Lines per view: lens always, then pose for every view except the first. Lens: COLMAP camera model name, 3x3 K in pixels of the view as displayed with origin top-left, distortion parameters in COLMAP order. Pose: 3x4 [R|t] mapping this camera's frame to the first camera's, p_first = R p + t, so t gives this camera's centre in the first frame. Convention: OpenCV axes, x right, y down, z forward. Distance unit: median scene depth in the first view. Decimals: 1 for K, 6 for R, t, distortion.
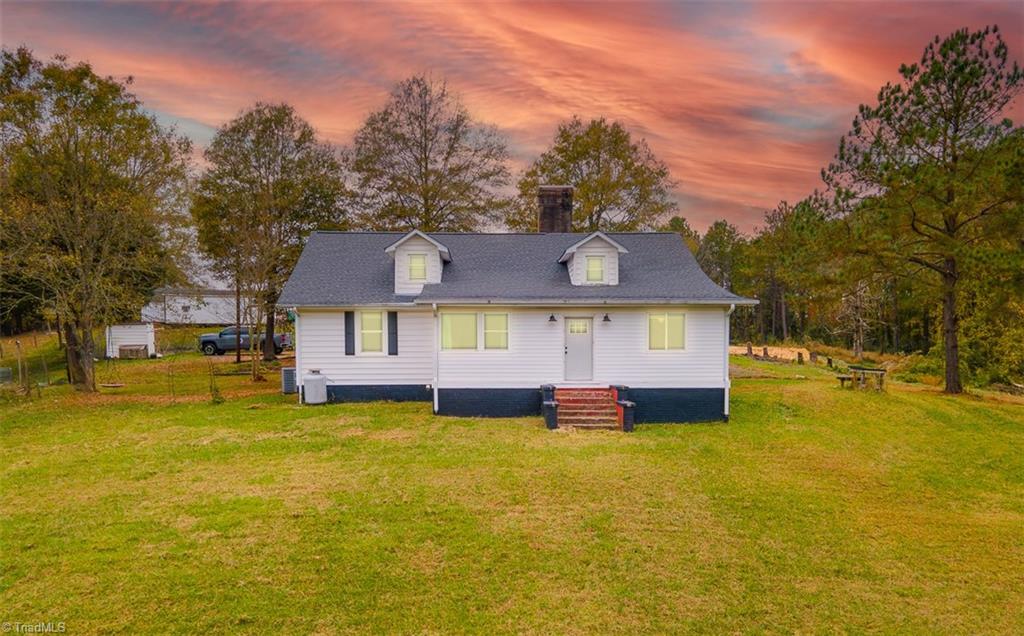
lens RADIAL K [[745.4, 0, 511.1], [0, 745.4, 389.7], [0, 0, 1]] dist [0.031466, 0.007494]
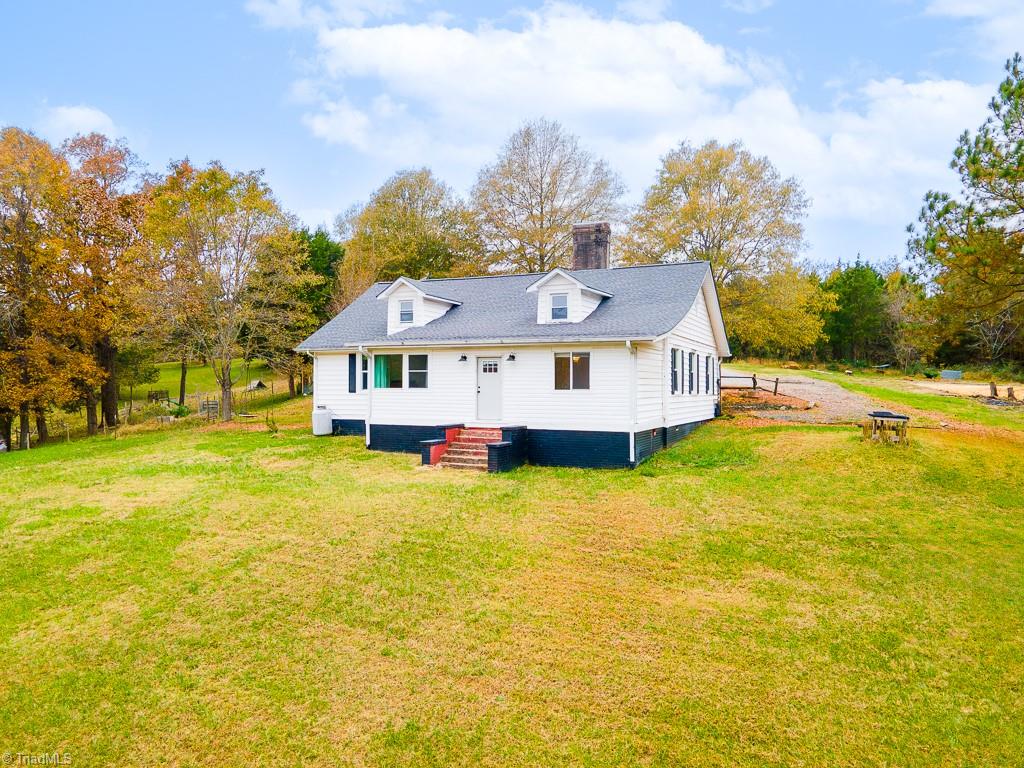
lens RADIAL K [[750.6, 0, 512.1], [0, 750.6, 385.6], [0, 0, 1]] dist [0.035247, -0.001923]
pose [[0.894978, 0.004480, -0.446088, 0.573584], [-0.028639, 0.998464, -0.047431, -0.011560], [0.445190, 0.055226, 0.893731, 0.112377]]
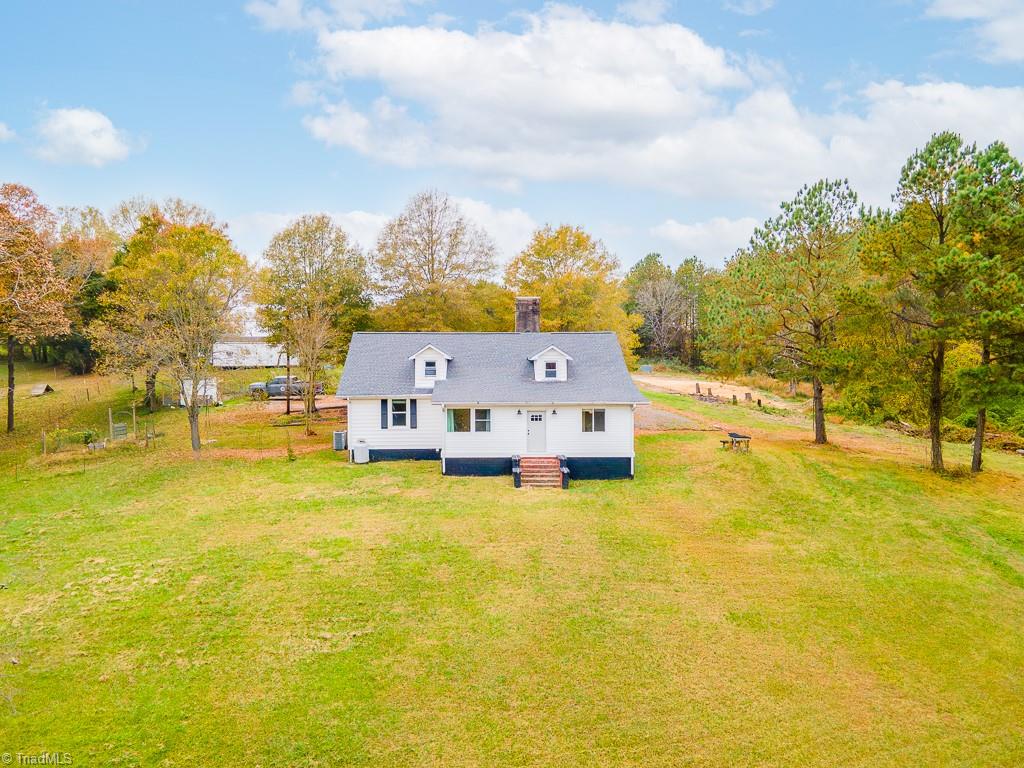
lens RADIAL K [[750.6, 0, 512.8], [0, 750.6, 385.7], [0, 0, 1]] dist [0.035247, -0.001923]
pose [[0.999979, 0.001142, 0.006348, 0.032062], [-0.001145, 0.999999, 0.000390, -0.151277], [-0.006348, -0.000398, 0.999980, -0.552544]]
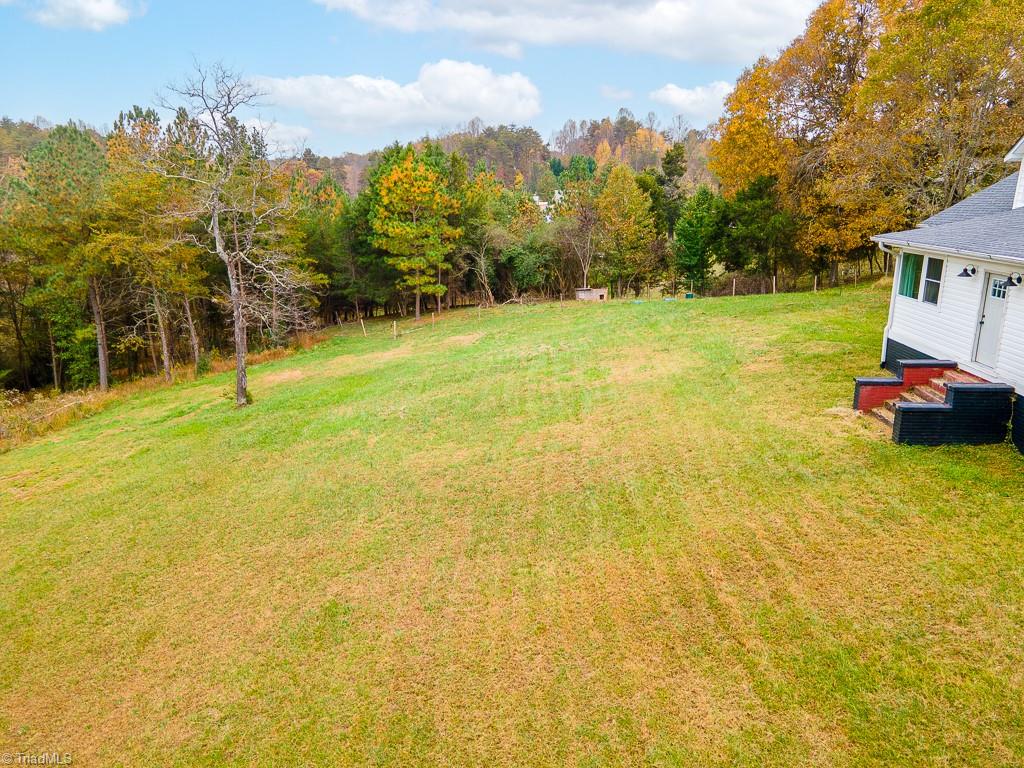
lens RADIAL K [[750.6, 0, 512.4], [0, 750.6, 384.1], [0, 0, 1]] dist [0.035247, -0.001923]
pose [[-0.112646, 0.253576, -0.960734, 0.829368], [-0.046297, 0.964499, 0.259998, -0.161570], [0.992556, 0.073766, -0.096907, 0.647319]]
